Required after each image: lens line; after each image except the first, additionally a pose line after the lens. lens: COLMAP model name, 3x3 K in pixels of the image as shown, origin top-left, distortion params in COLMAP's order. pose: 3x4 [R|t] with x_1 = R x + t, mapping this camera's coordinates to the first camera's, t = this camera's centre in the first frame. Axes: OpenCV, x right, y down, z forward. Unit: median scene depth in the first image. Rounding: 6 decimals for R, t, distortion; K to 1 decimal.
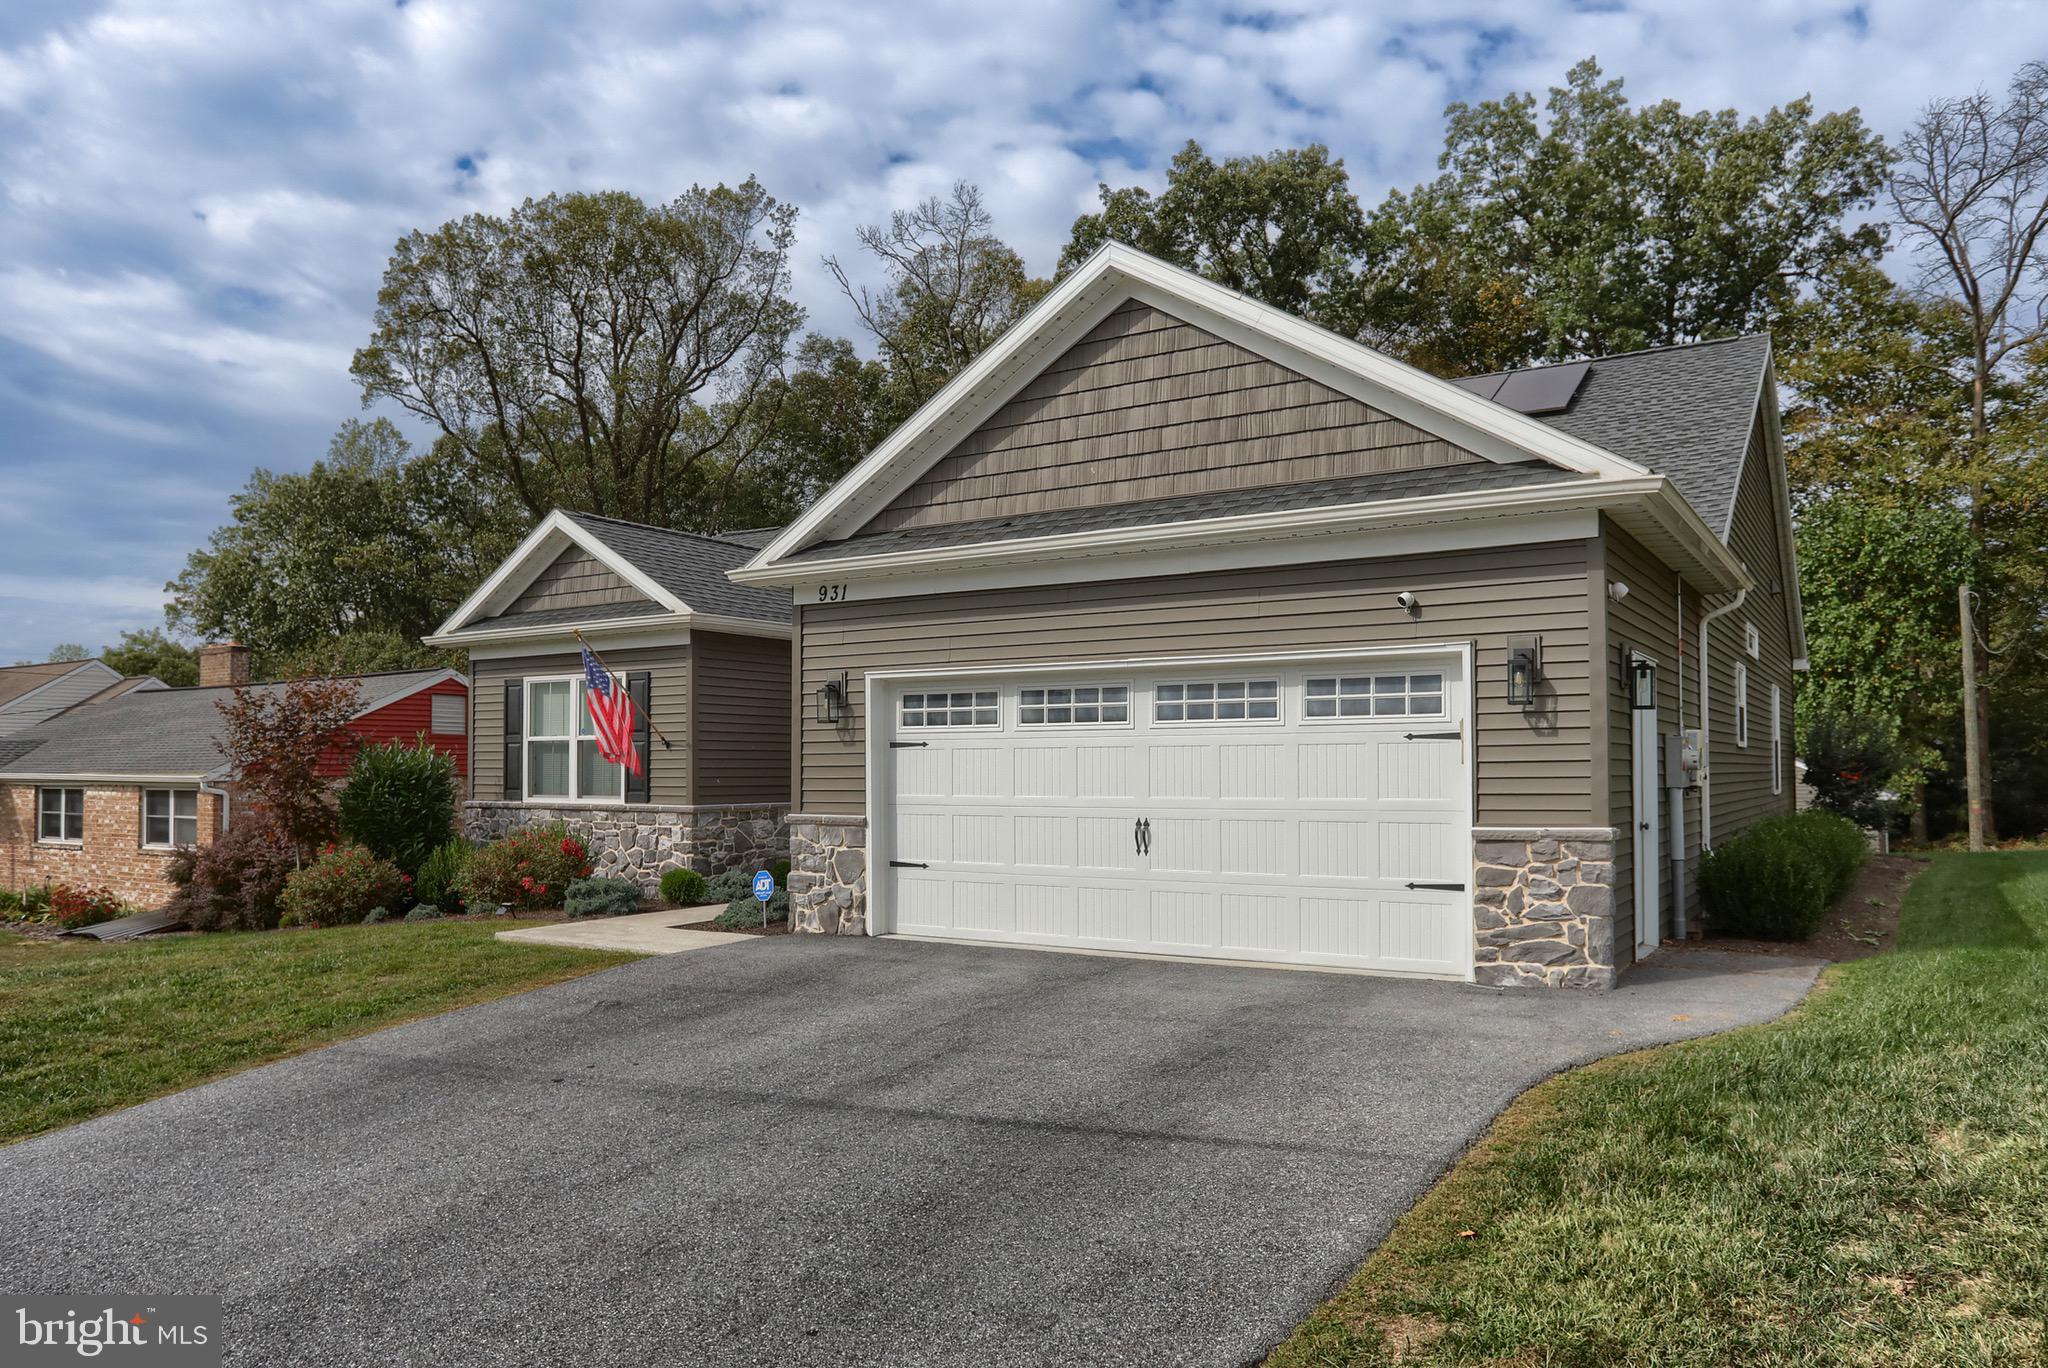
lens RADIAL K [[1370.2, 0, 1073.8], [0, 1370.2, 683.9], [0, 0, 1]] dist [-0.027038, -0.000139]
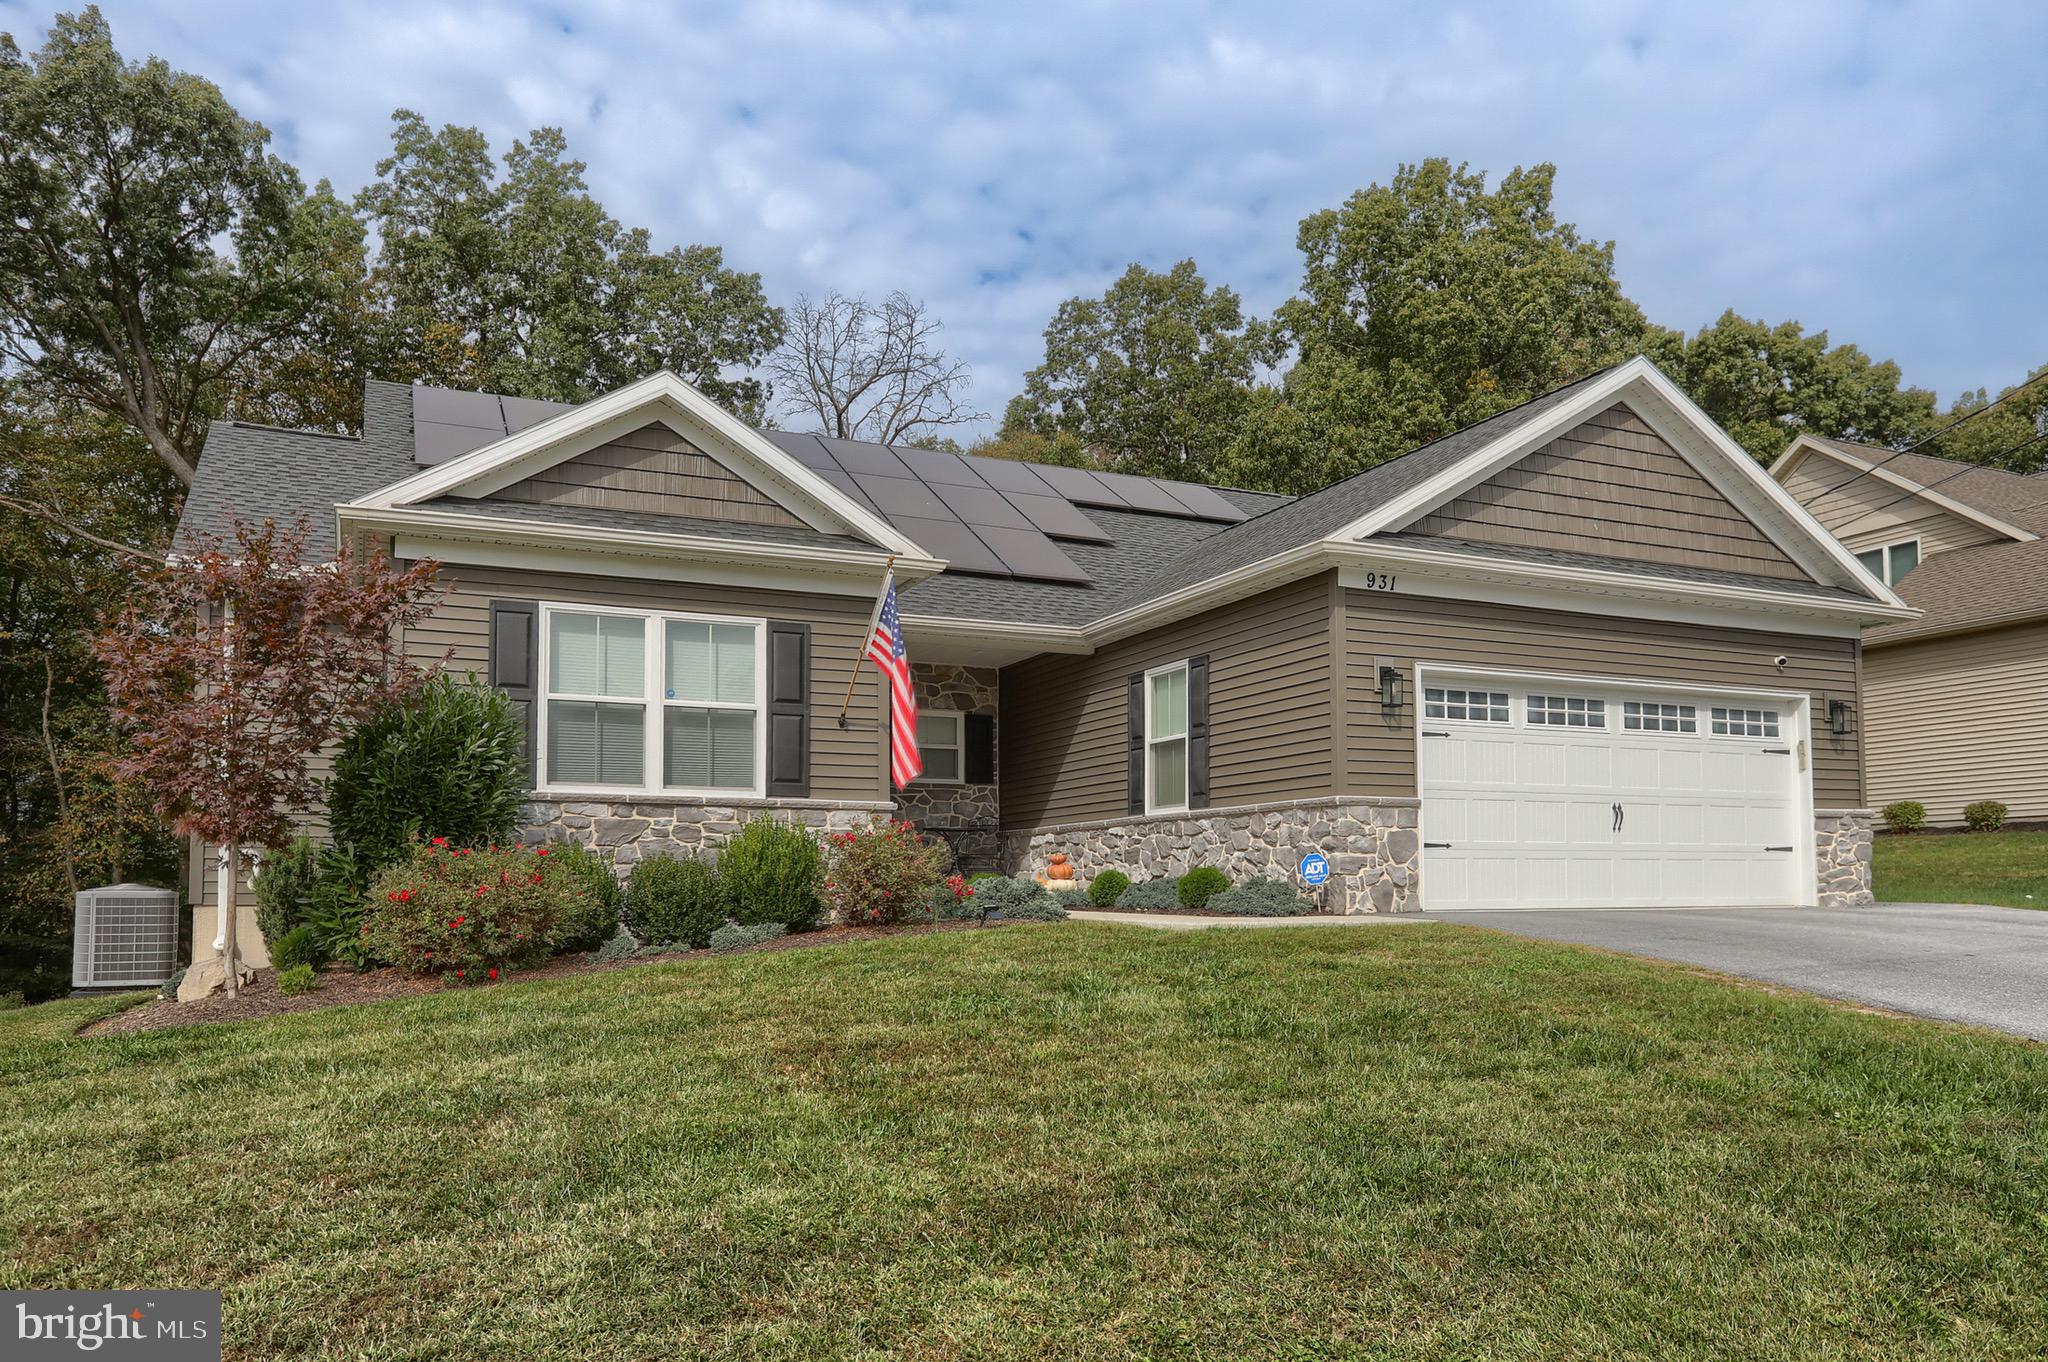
lens RADIAL K [[1435.9, 0, 1025.5], [0, 1435.9, 776.3], [0, 0, 1]] dist [0.009718, 0.001471]
pose [[0.562909, 0.062959, 0.824118, -1.237016], [-0.051302, 0.997833, -0.041188, 0.140887], [-0.824925, -0.019094, 0.564919, 0.625685]]
